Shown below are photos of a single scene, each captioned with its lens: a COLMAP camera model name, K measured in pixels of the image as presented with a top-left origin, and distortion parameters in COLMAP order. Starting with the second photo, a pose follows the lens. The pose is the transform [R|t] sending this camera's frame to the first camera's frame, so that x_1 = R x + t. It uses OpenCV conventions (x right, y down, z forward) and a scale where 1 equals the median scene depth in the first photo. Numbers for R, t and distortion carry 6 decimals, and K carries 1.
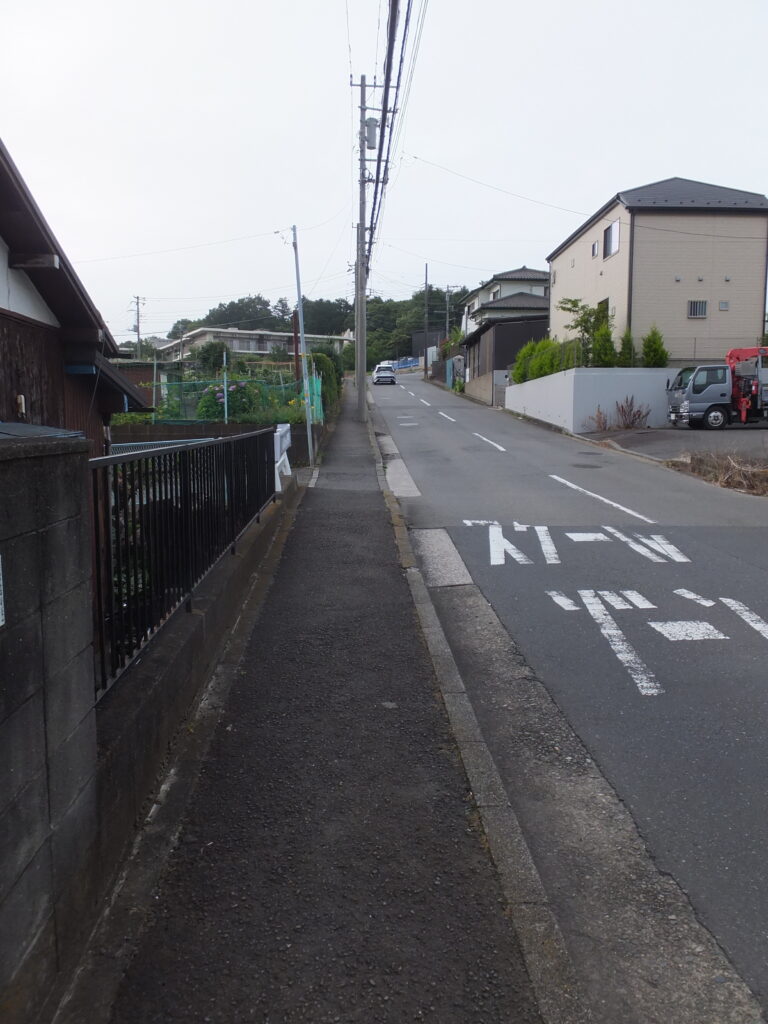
lens RADIAL K [[768.4, 0, 390.1], [0, 768.4, 498.8], [0, 0, 1]] dist [-0.024752, 0.010594]
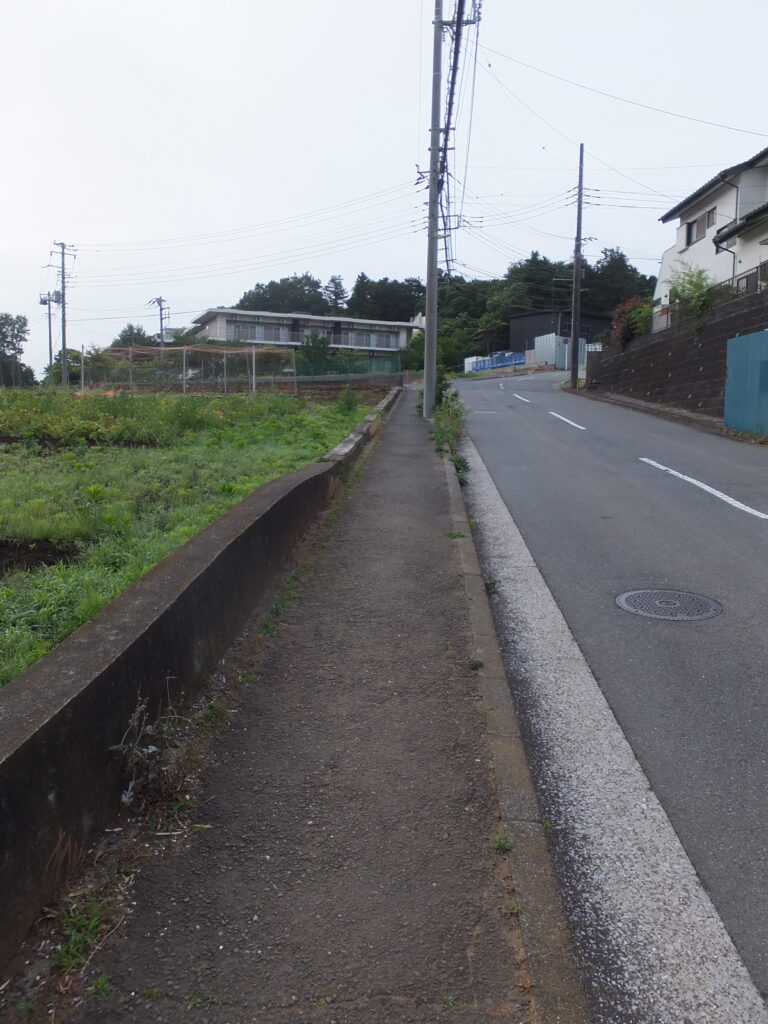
lens RADIAL K [[768.4, 0, 390.1], [0, 768.4, 498.8], [0, 0, 1]] dist [-0.024752, 0.010594]
pose [[0.995496, 0.021708, -0.092286, -0.023743], [-0.021780, 0.999763, 0.000228, -0.093989], [0.092269, 0.001783, 0.995732, 0.566692]]
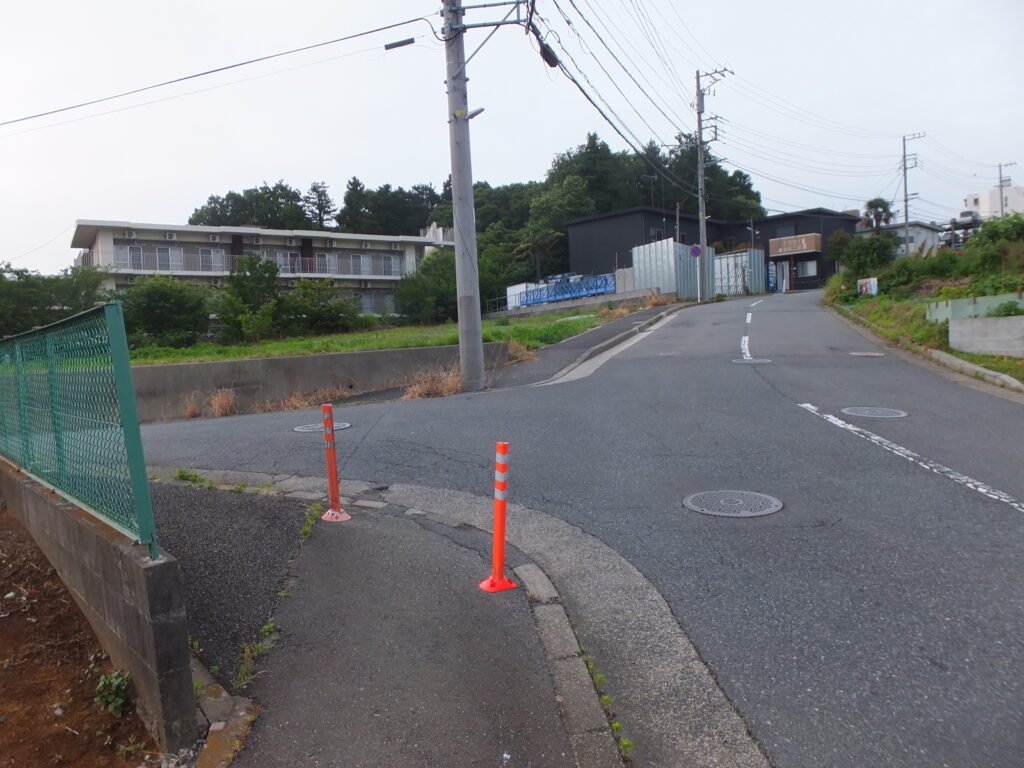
lens RADIAL K [[768.4, 0, 516.1], [0, 768.4, 391.2], [0, 0, 1]] dist [-0.024752, 0.010594]
pose [[0.998615, -0.036721, 0.037680, -0.048526], [0.038373, 0.998290, -0.044101, -0.181569], [-0.035996, 0.045486, 0.998316, 1.030085]]
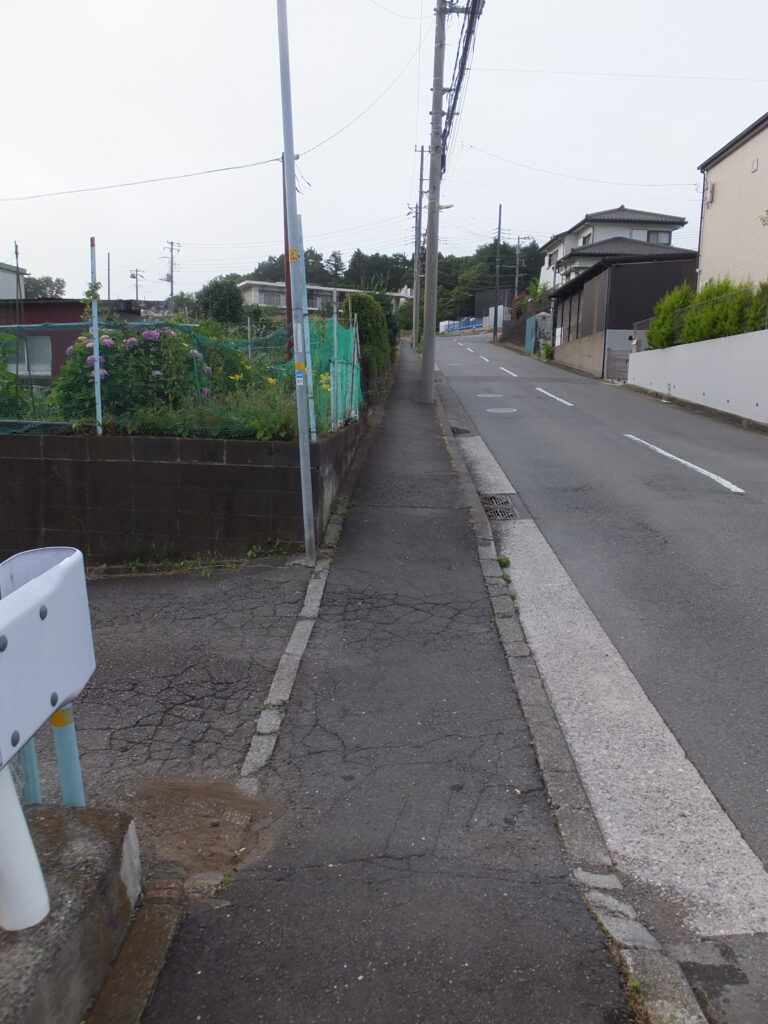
lens RADIAL K [[768.4, 0, 390.1], [0, 768.4, 498.8], [0, 0, 1]] dist [-0.024752, 0.010594]
pose [[0.997308, 0.034070, -0.064934, -0.009132], [-0.030944, 0.998341, 0.048559, -0.020559], [0.066481, -0.046419, 0.996707, 0.144140]]
